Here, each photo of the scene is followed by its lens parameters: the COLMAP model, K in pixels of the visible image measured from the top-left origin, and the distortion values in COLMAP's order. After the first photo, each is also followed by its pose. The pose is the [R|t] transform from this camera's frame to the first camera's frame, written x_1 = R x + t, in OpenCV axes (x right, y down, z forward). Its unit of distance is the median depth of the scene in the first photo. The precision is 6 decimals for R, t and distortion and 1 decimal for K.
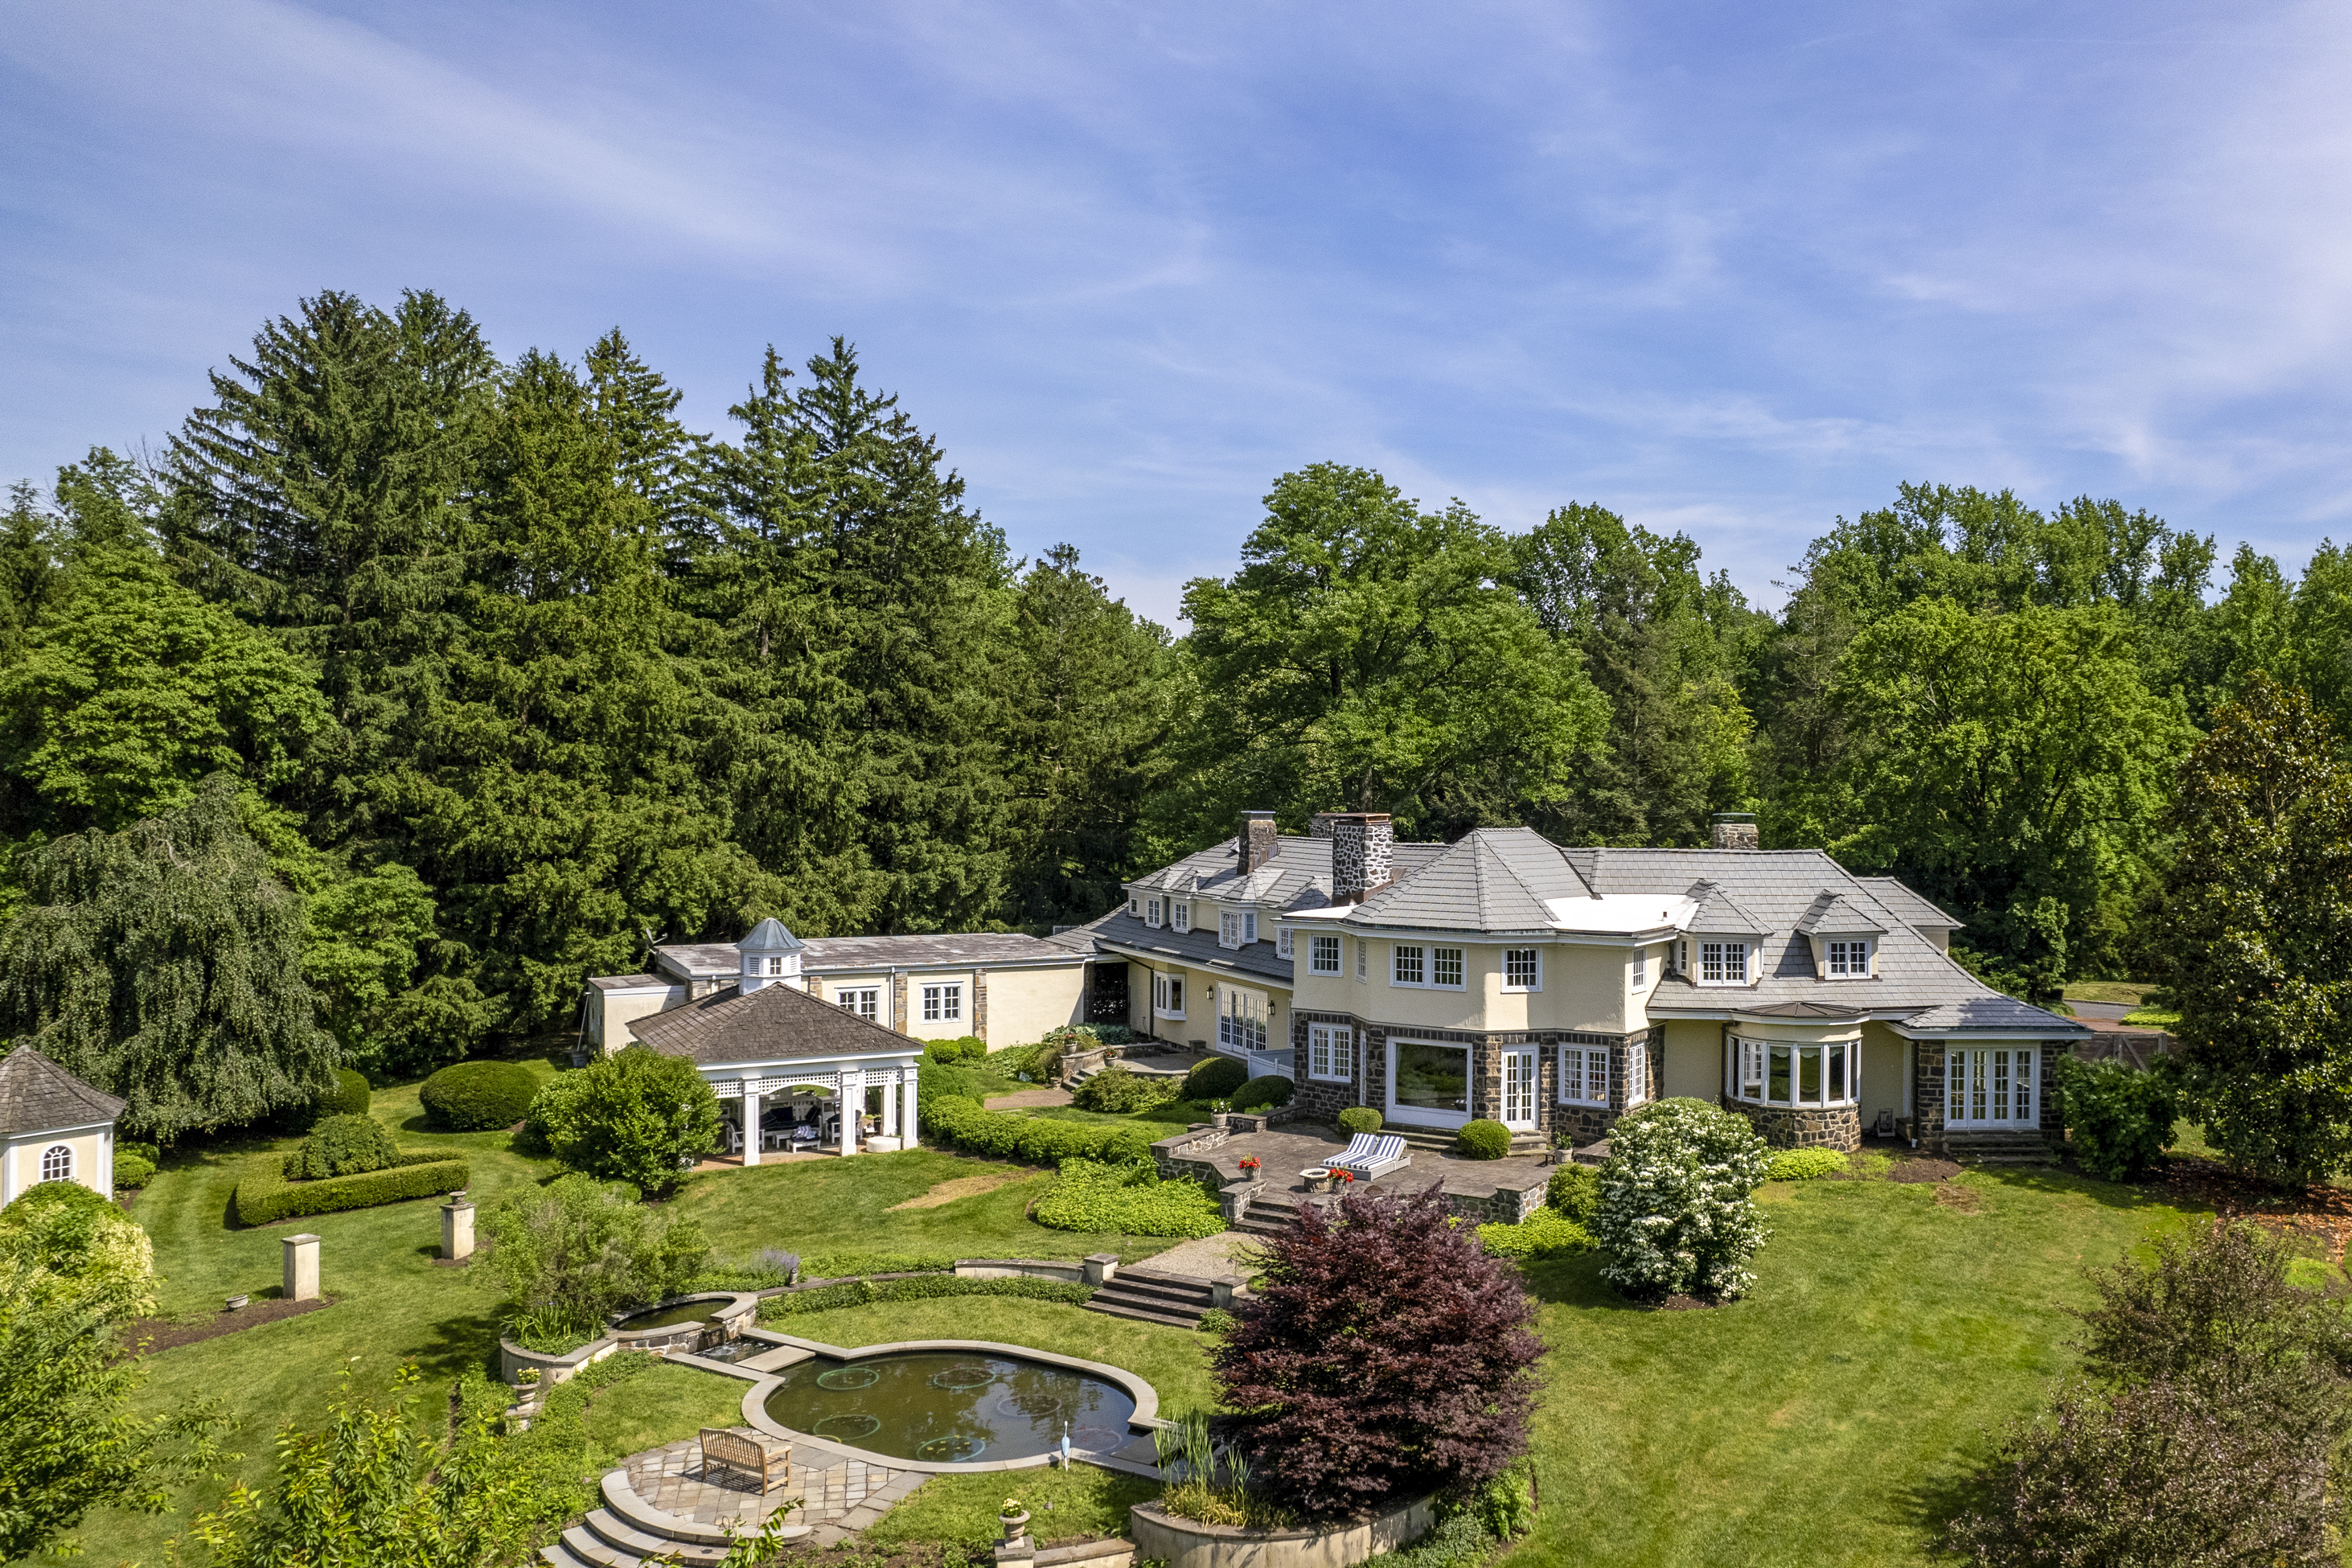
lens RADIAL K [[1963.3, 0, 1470.5], [0, 1963.3, 792.6], [0, 0, 1]] dist [-0.043519, 0.007967]
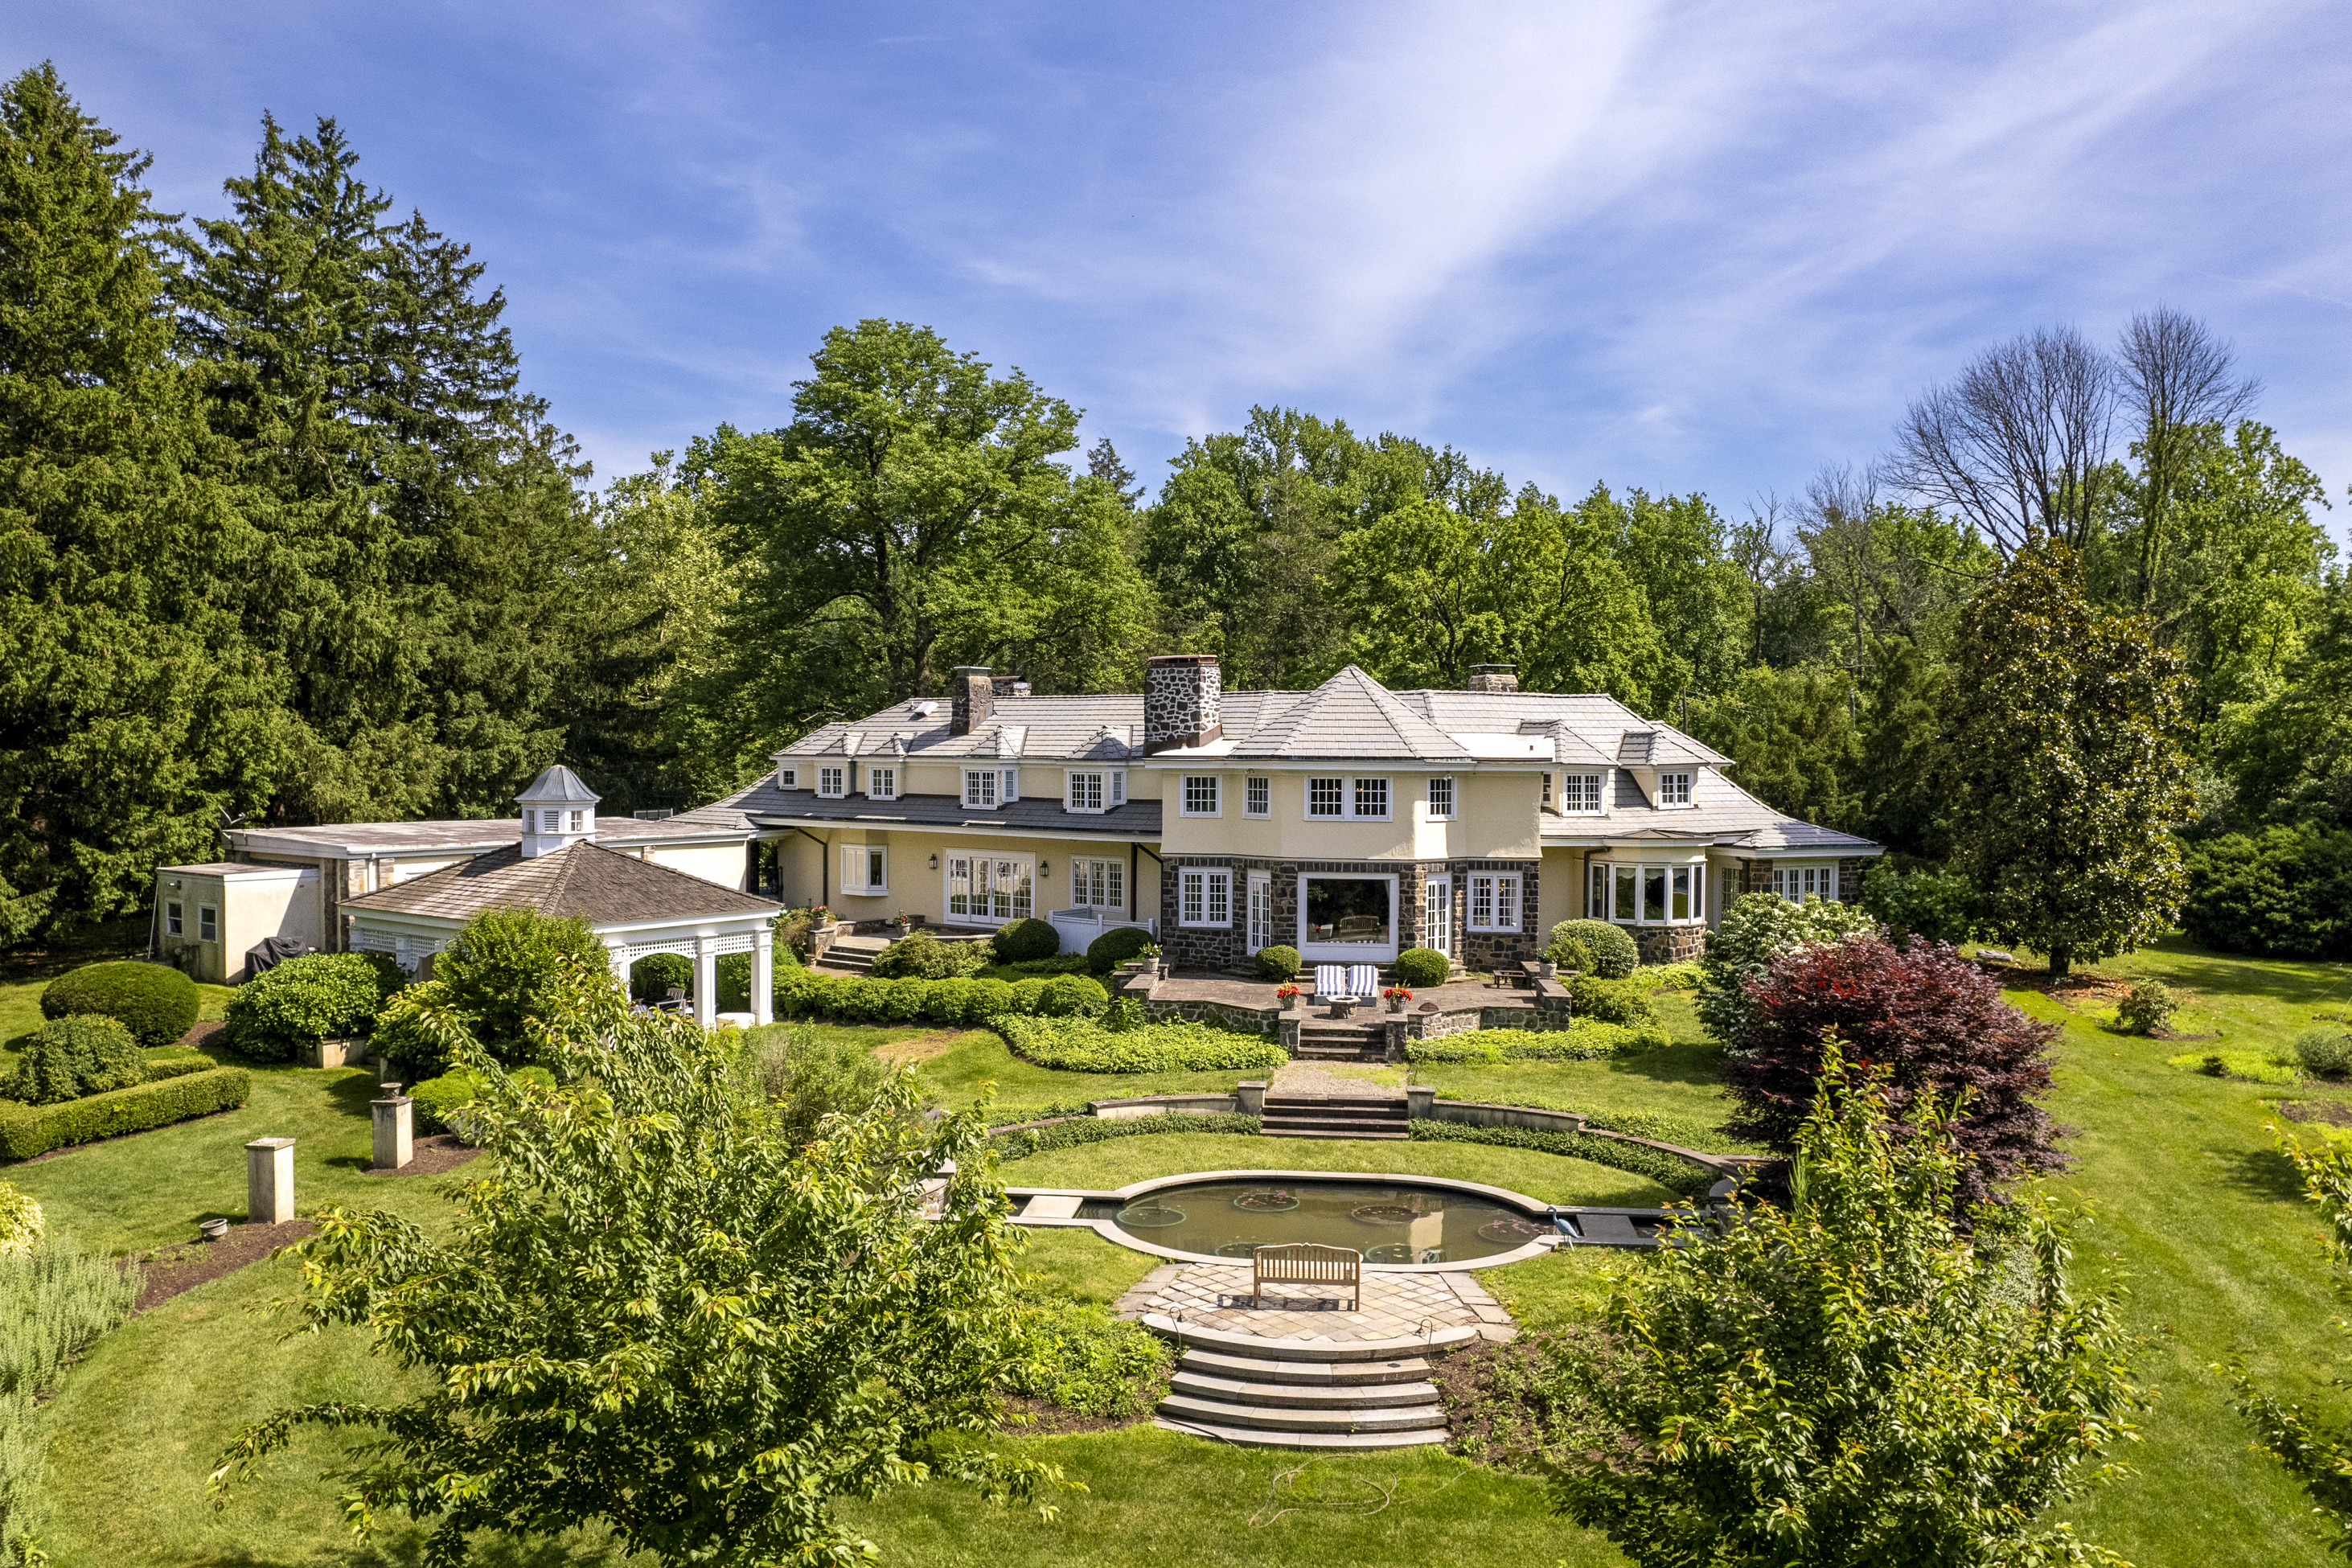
lens RADIAL K [[1882.1, 0, 1554.3], [0, 1882.1, 777.9], [0, 0, 1]] dist [-0.040583, -0.001619]
pose [[0.908593, -0.018447, 0.417275, -0.296869], [0.005515, 0.999467, 0.032176, 0.045169], [-0.417647, -0.026934, 0.908210, 0.095108]]
